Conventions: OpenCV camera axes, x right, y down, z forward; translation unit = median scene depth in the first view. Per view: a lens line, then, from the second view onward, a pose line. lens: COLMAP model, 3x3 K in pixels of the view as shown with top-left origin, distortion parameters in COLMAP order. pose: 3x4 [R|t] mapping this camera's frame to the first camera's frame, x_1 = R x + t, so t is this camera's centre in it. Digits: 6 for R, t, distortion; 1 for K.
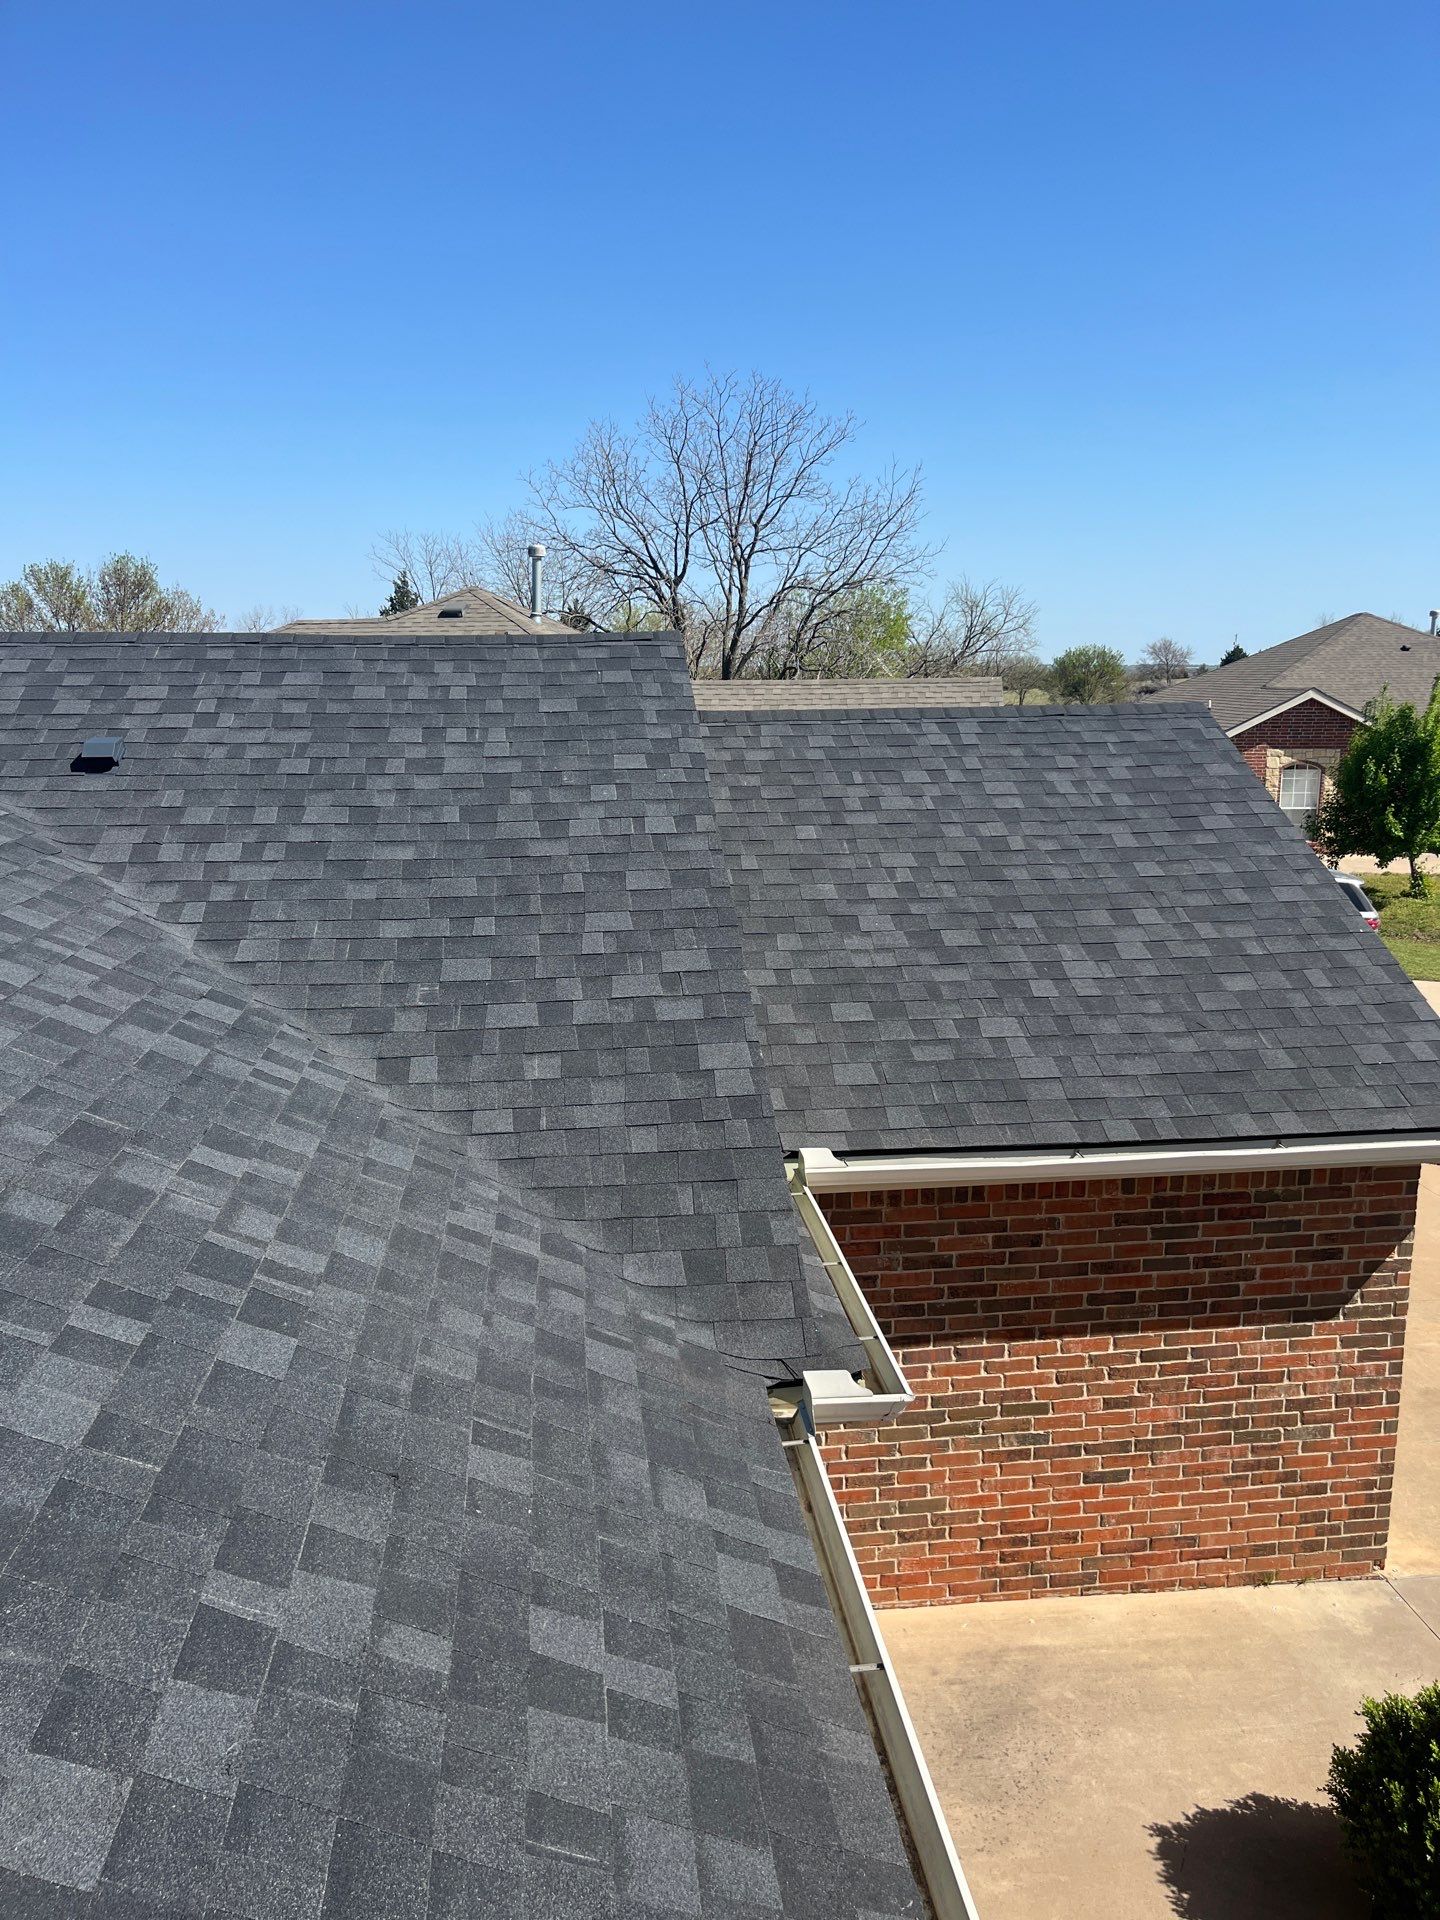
lens RADIAL K [[1469.6, 0, 742.3], [0, 1469.6, 966.4], [0, 0, 1]] dist [0.040987, -0.029333]
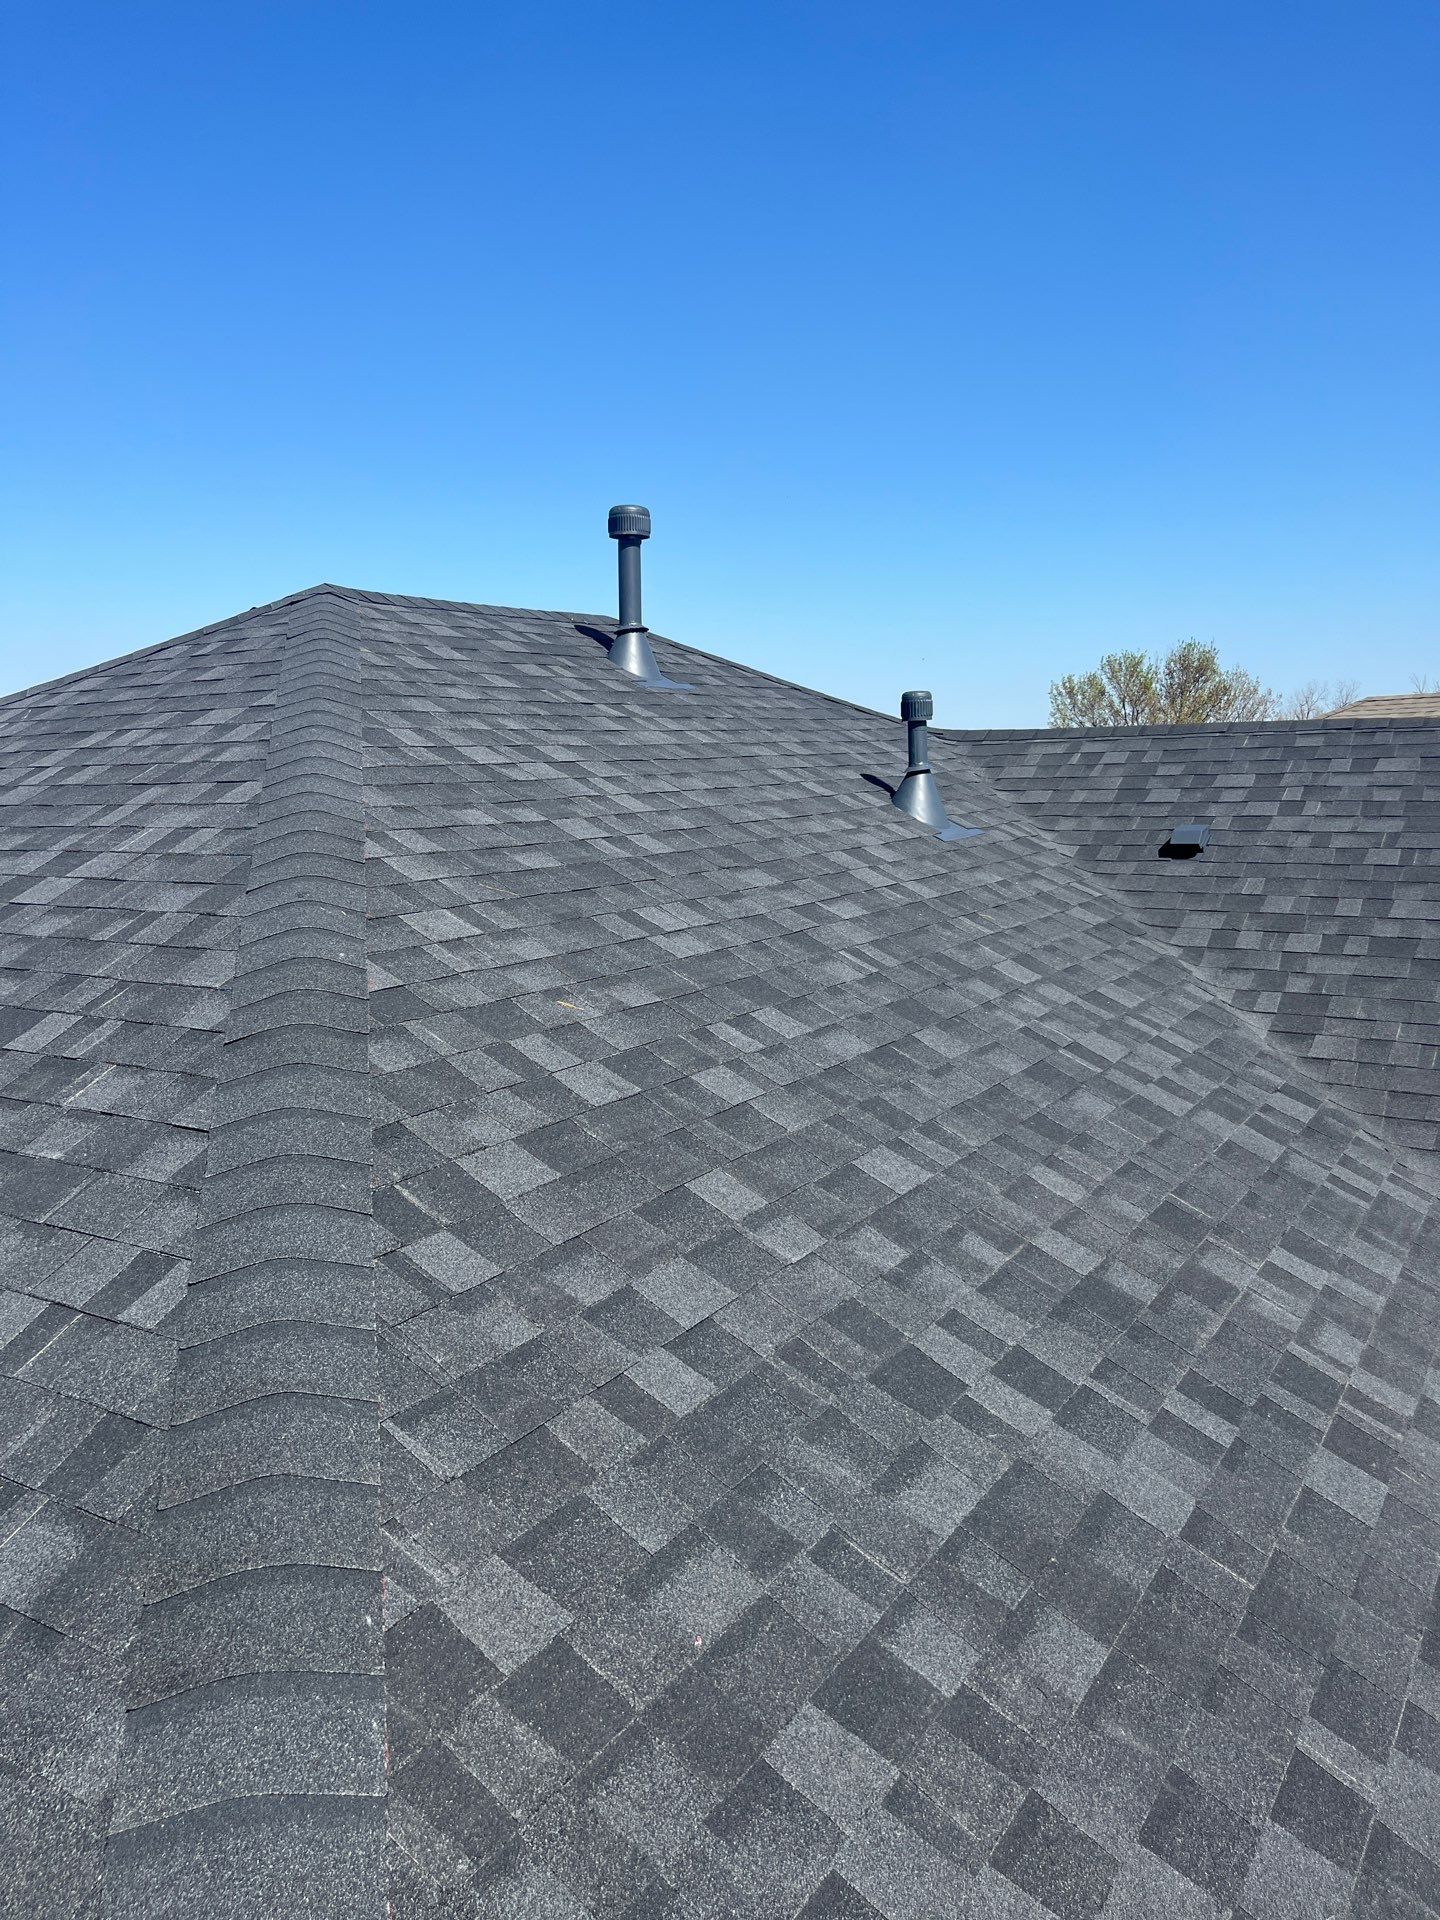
lens RADIAL K [[1468.0, 0, 714.8], [0, 1468.0, 951.4], [0, 0, 1]] dist [0.061678, -0.084887]
pose [[0.773222, 0.068508, -0.630424, -0.033443], [-0.106521, 0.994053, -0.022626, -0.008039], [0.625125, 0.084649, 0.775921, -0.008551]]
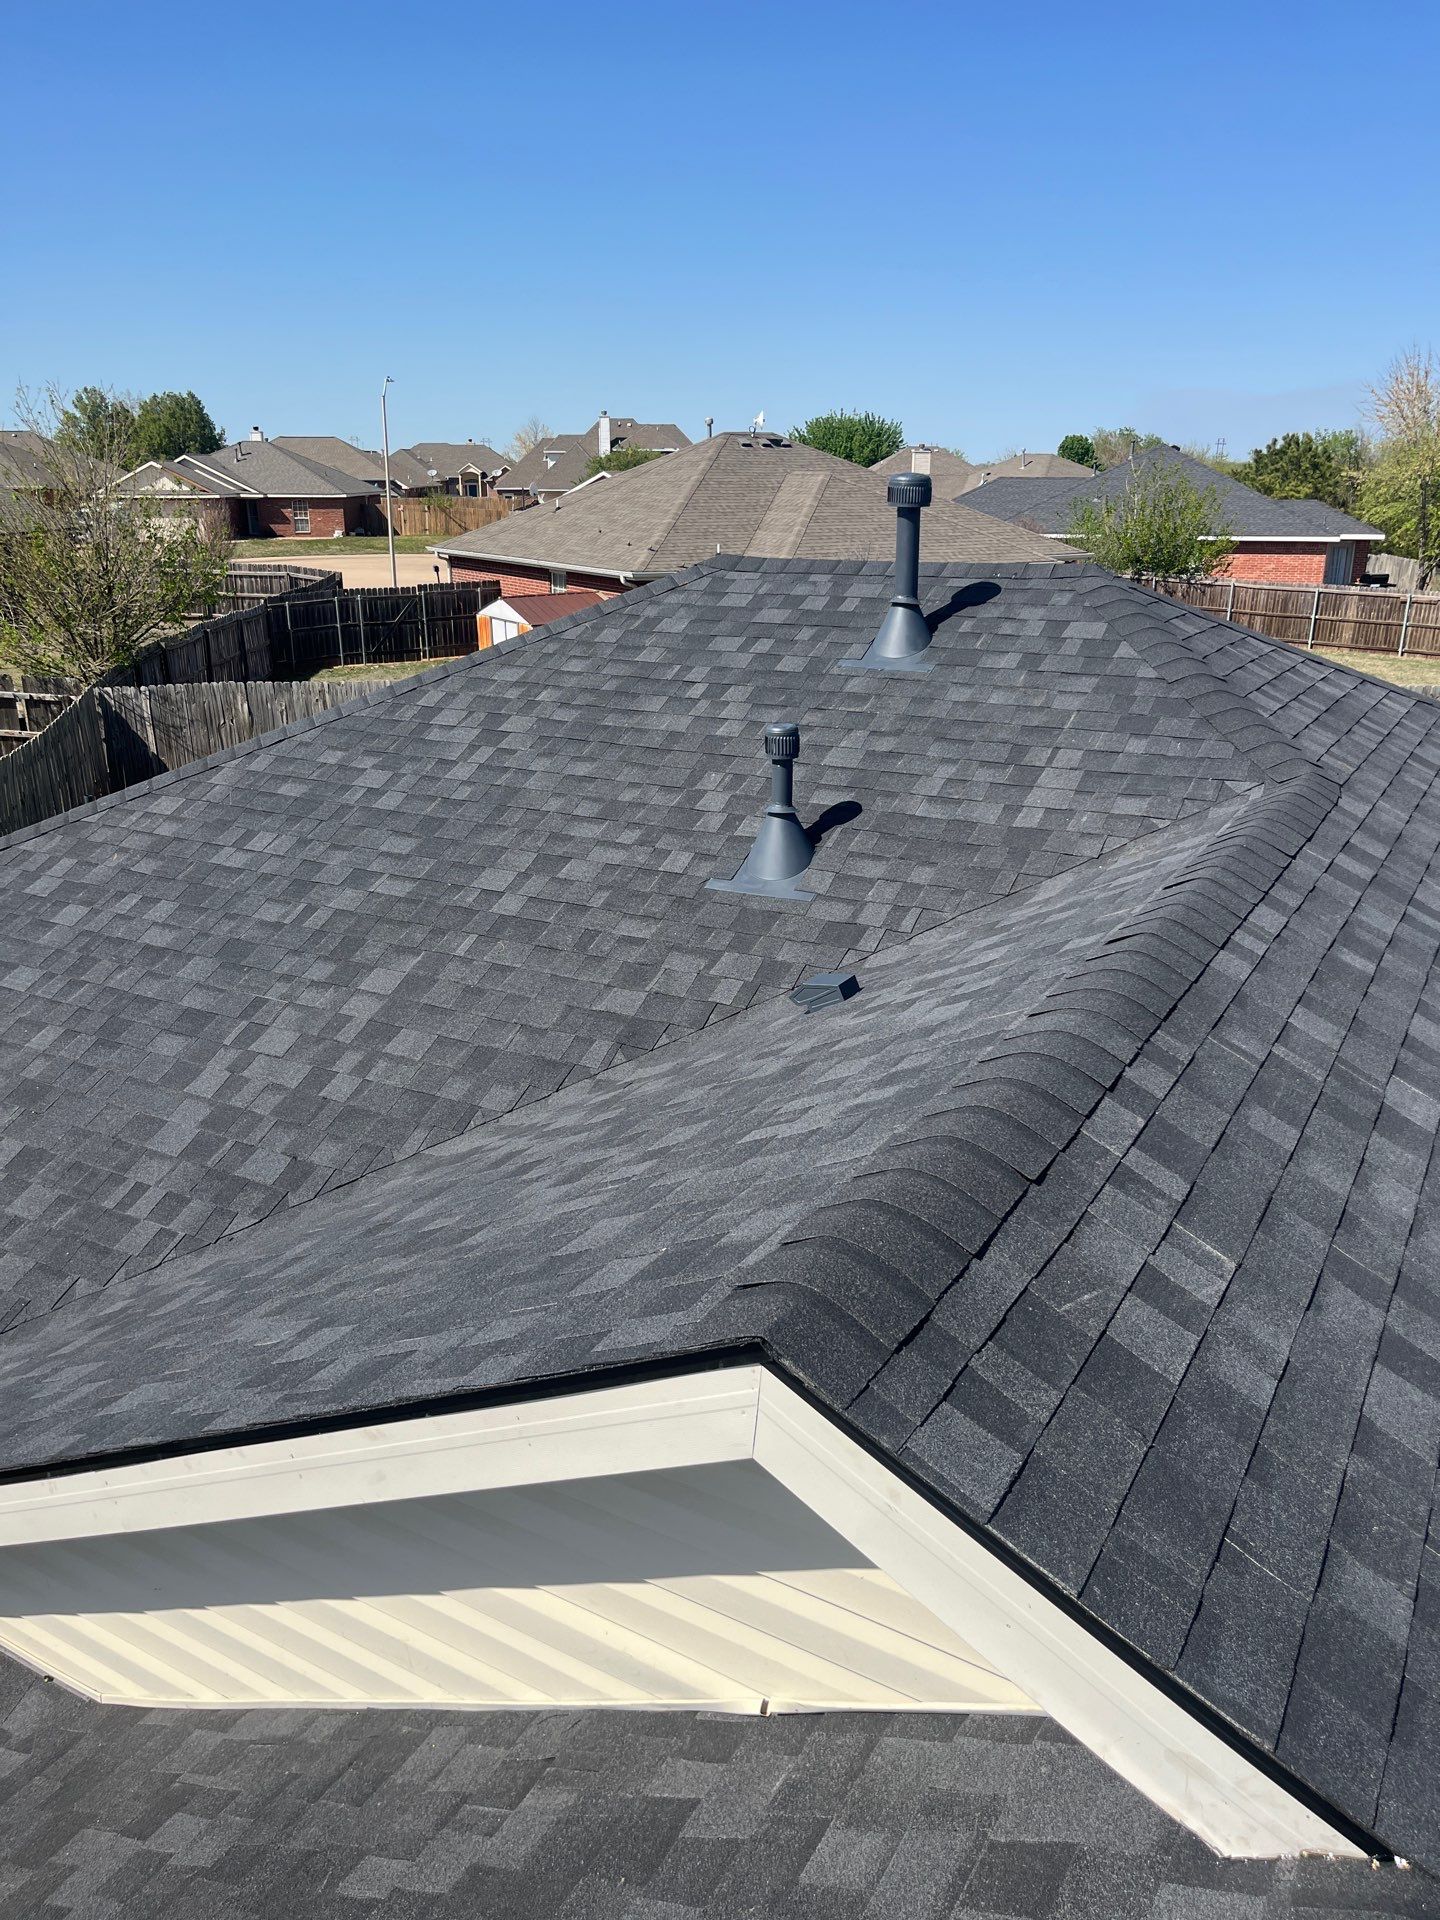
lens RADIAL K [[1469.6, 0, 742.3], [0, 1469.6, 966.4], [0, 0, 1]] dist [0.040987, -0.029333]
pose [[-0.603778, 0.264604, -0.751955, 0.184672], [-0.155881, 0.885900, 0.436901, -0.538562], [0.781763, 0.381007, -0.493640, 1.486562]]
